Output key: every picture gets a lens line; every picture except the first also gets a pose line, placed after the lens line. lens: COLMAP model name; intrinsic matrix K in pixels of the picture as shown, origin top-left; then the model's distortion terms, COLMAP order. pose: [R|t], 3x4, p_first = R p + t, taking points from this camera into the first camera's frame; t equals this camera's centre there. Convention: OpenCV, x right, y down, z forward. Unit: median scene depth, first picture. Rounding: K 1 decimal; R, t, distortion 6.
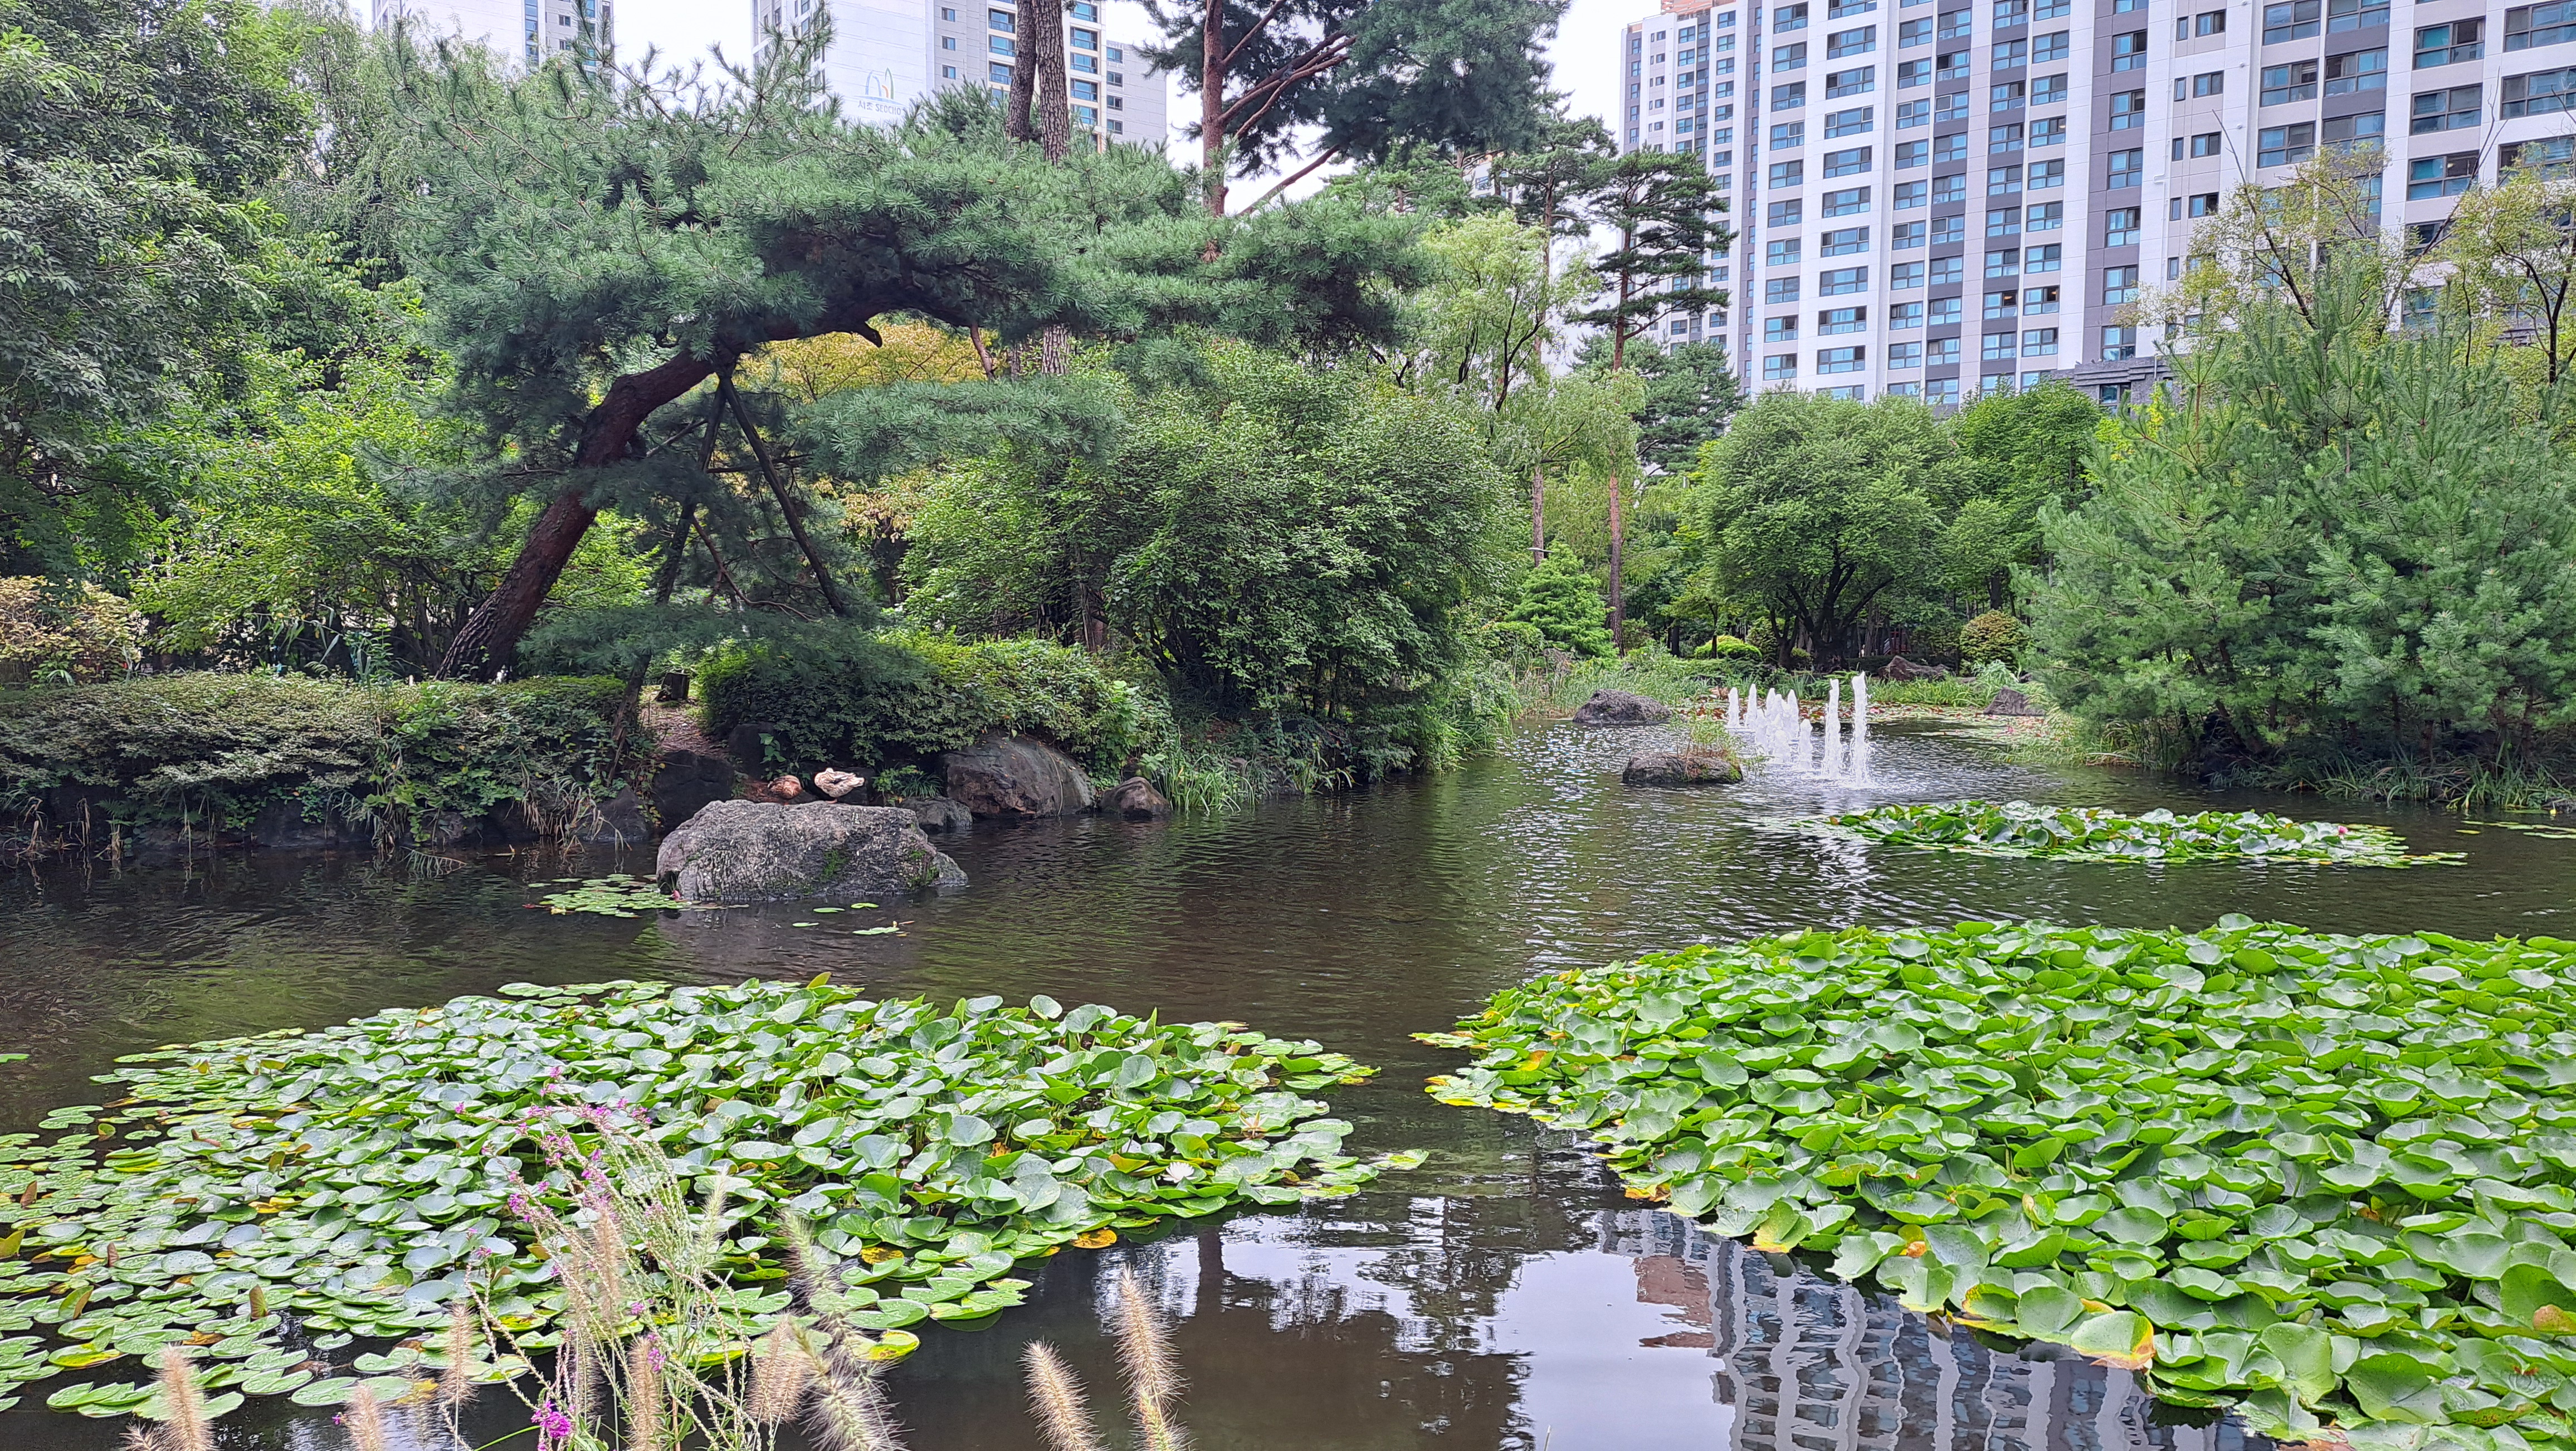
lens RADIAL K [[1836.2, 0, 1288.0], [0, 1836.2, 725.5], [0, 0, 1]] dist [0.001114, -0.000079]
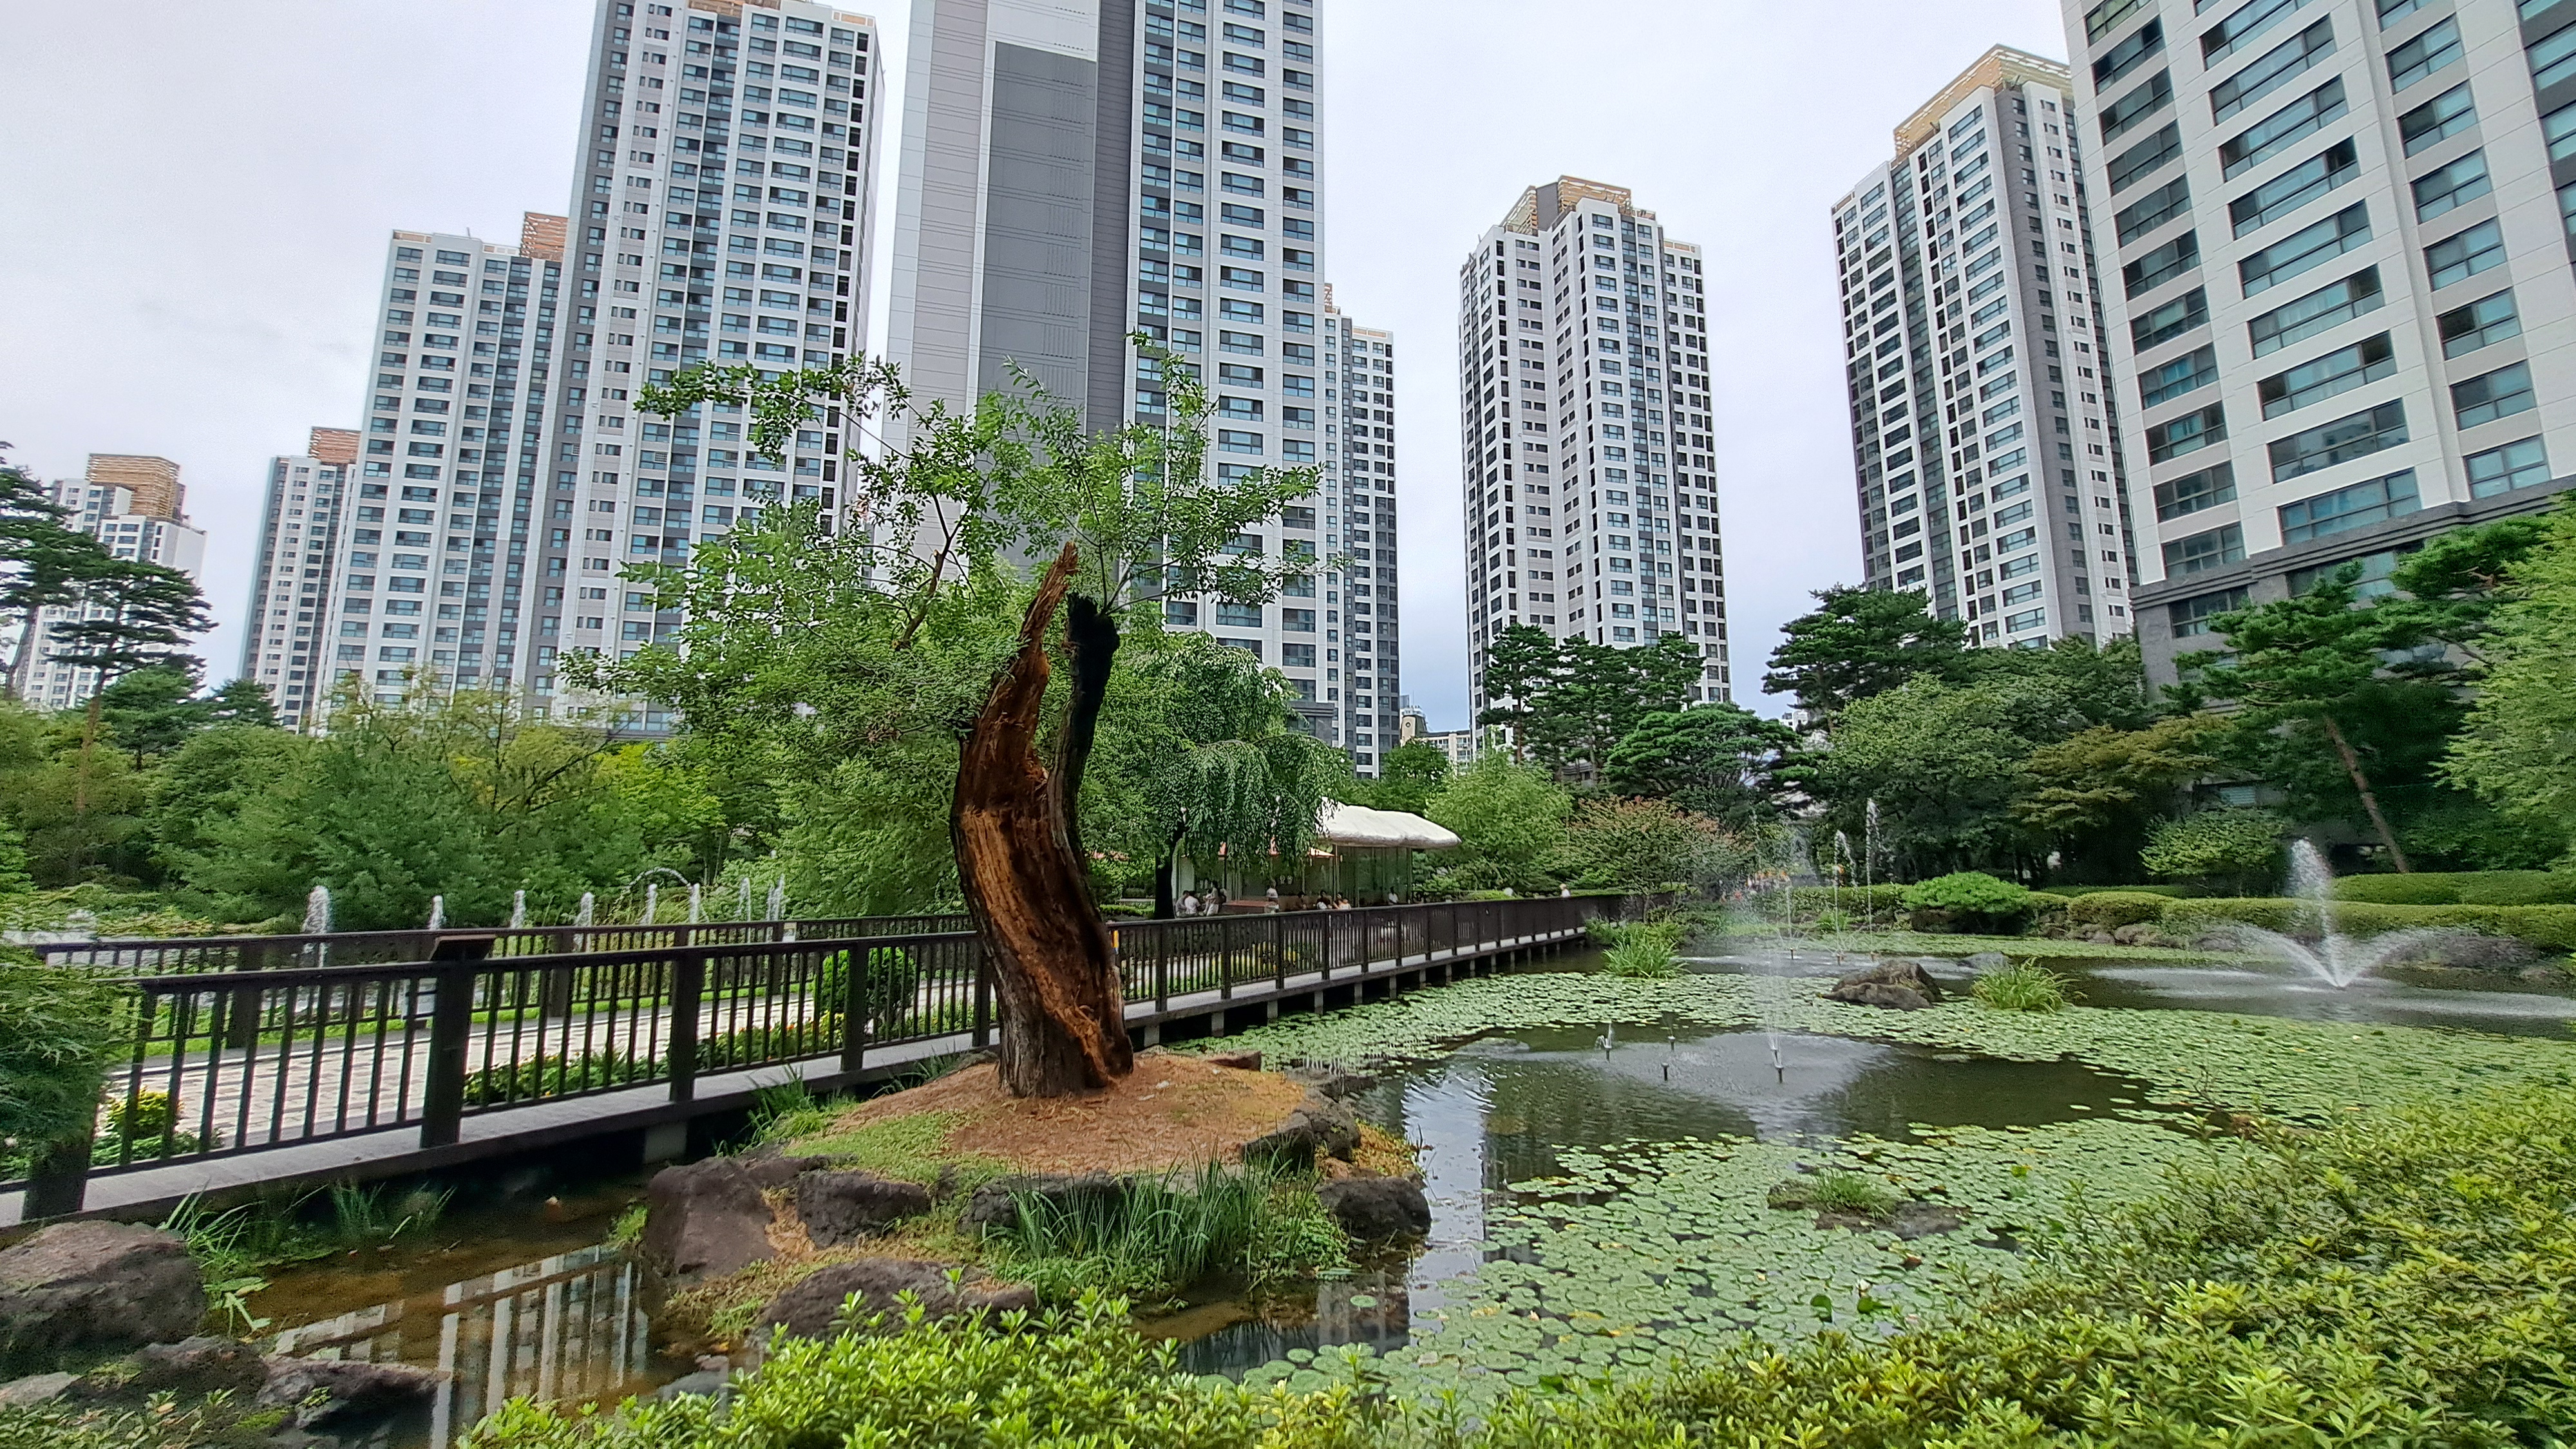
lens RADIAL K [[1021.1, 0, 1288.0], [0, 1021.1, 724.5], [0, 0, 1]] dist [0.002643, -0.006077]
pose [[0.586856, 0.117469, 0.801125, 0.052649], [0.040238, 0.983967, -0.173755, 0.006598], [-0.808691, 0.134204, 0.572720, -0.146697]]
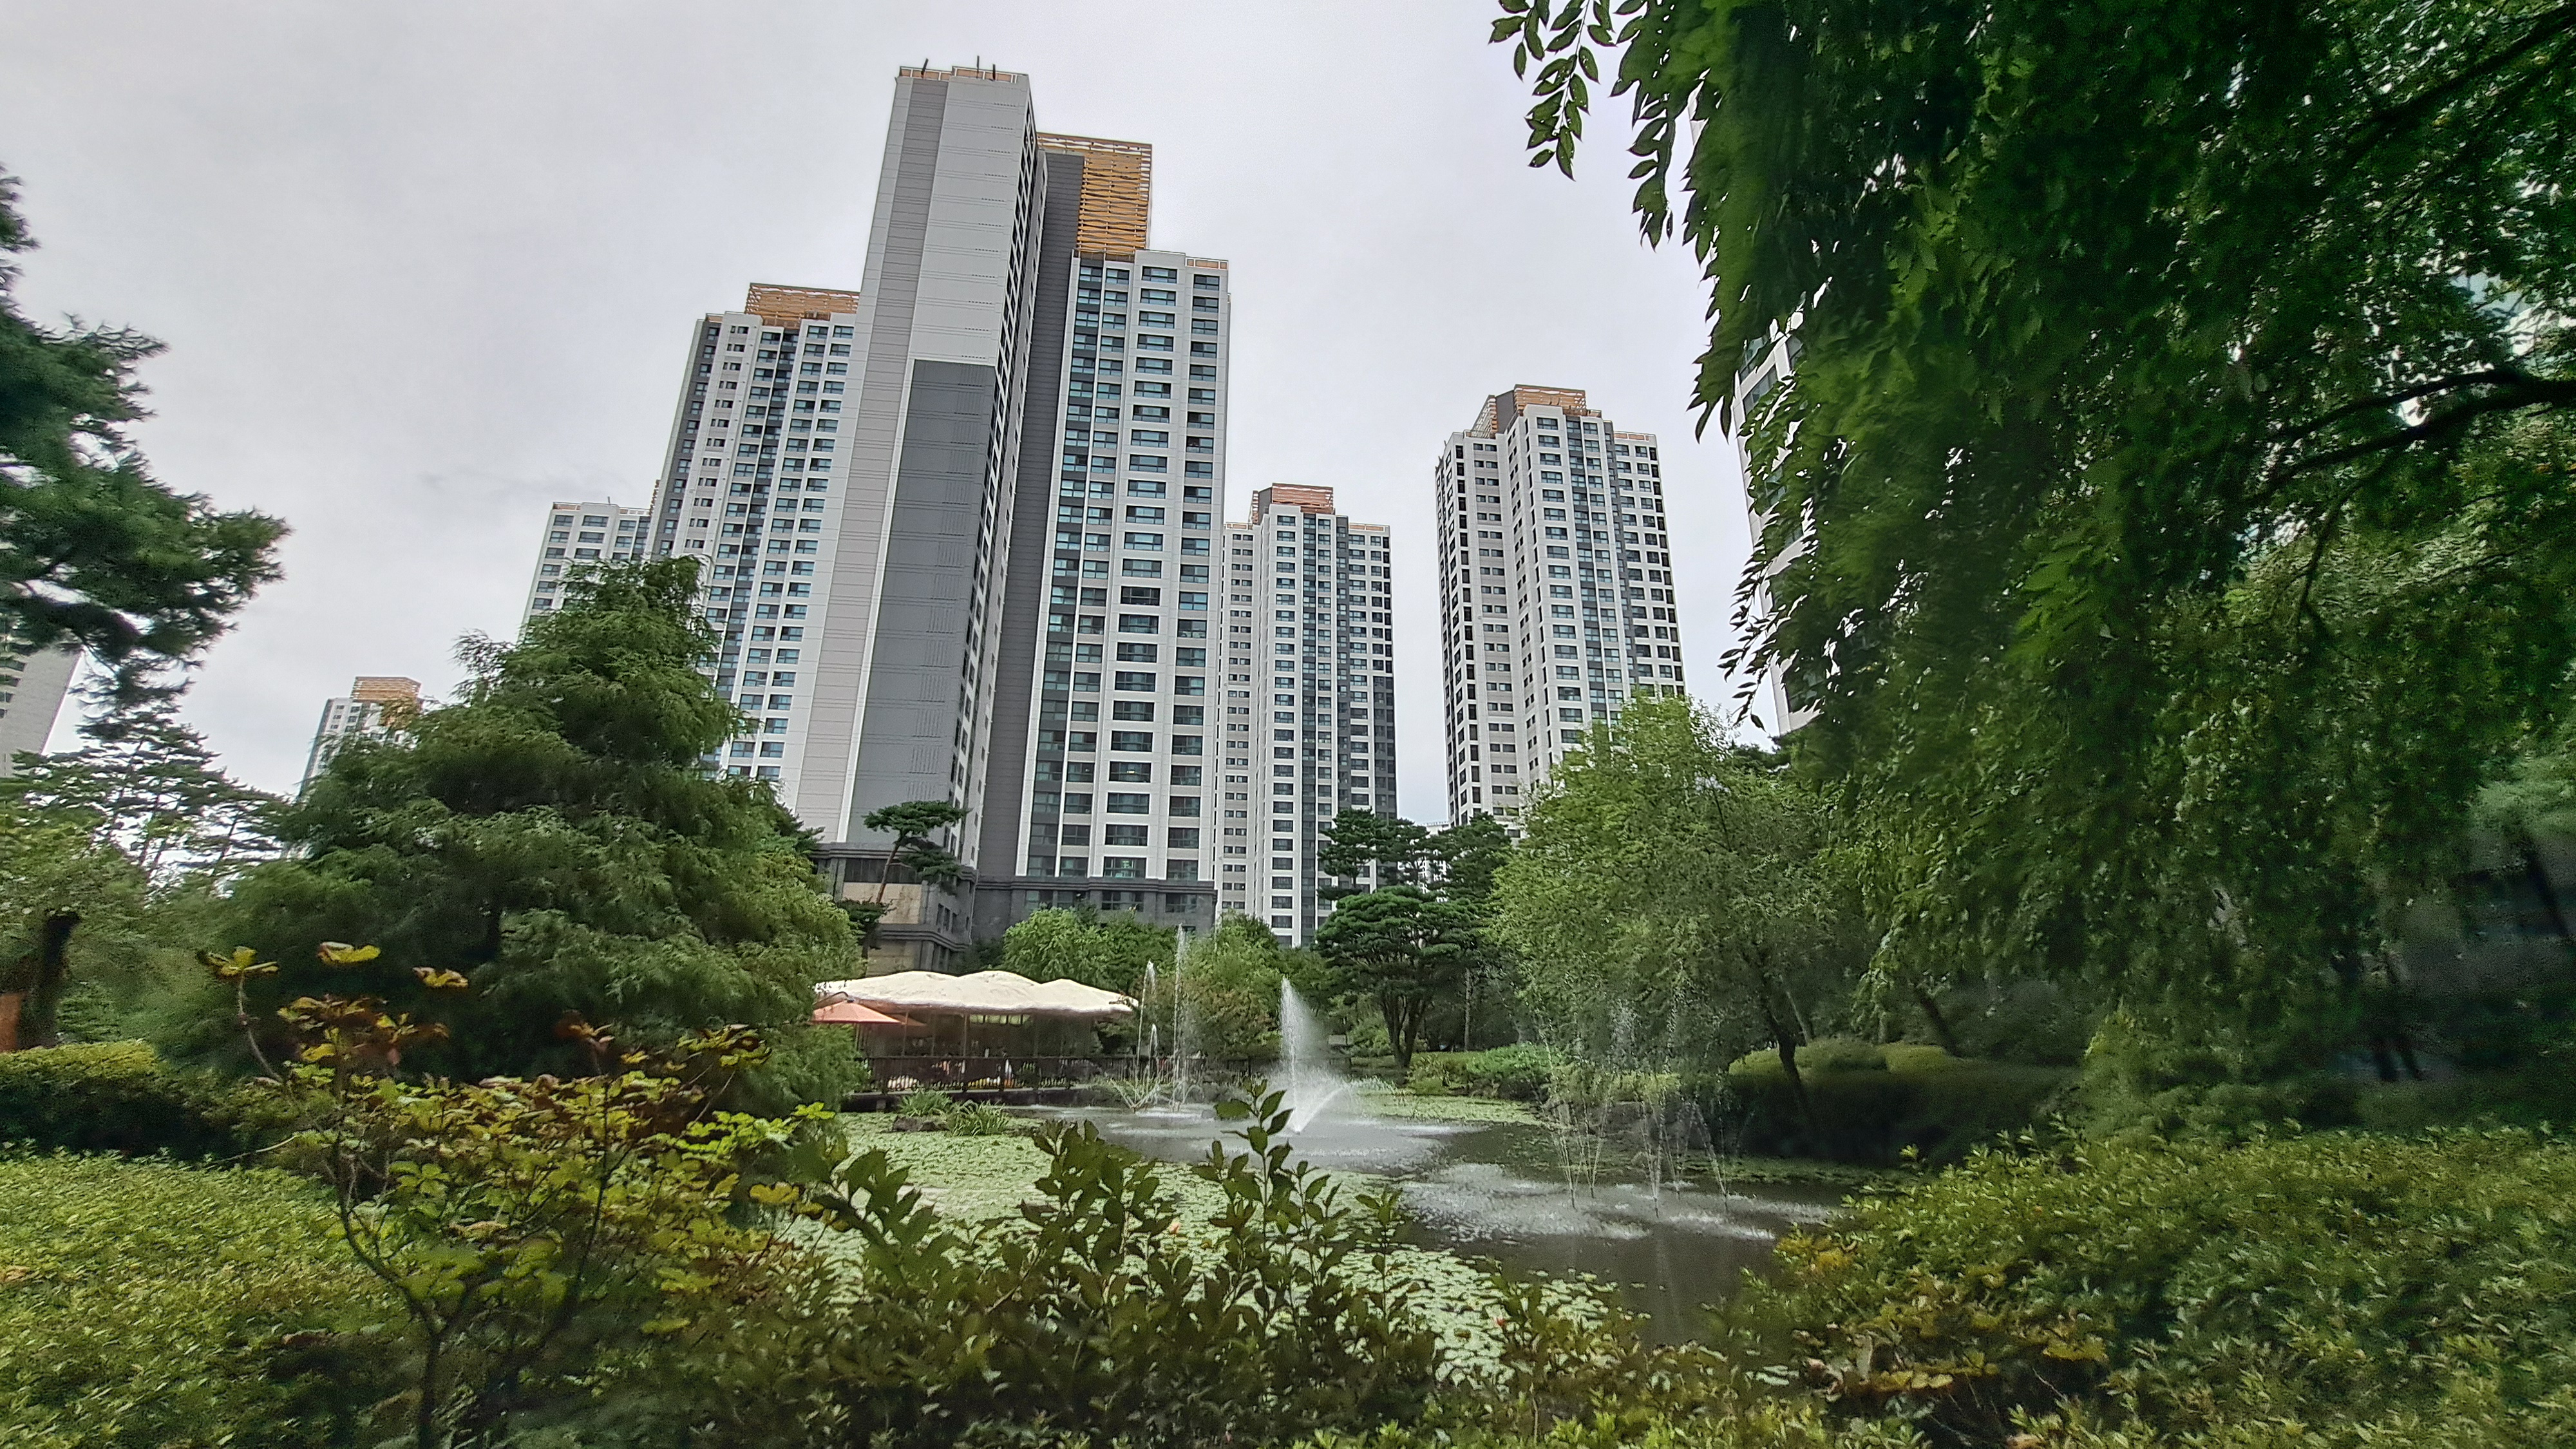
lens RADIAL K [[1027.4, 0, 1288.0], [0, 1027.4, 724.5], [0, 0, 1]] dist [0.000325, 0.014498]
pose [[0.697477, 0.218959, 0.682336, 0.107549], [0.028946, 0.942791, -0.332126, 0.017963], [-0.716022, 0.251401, 0.651237, -0.321304]]
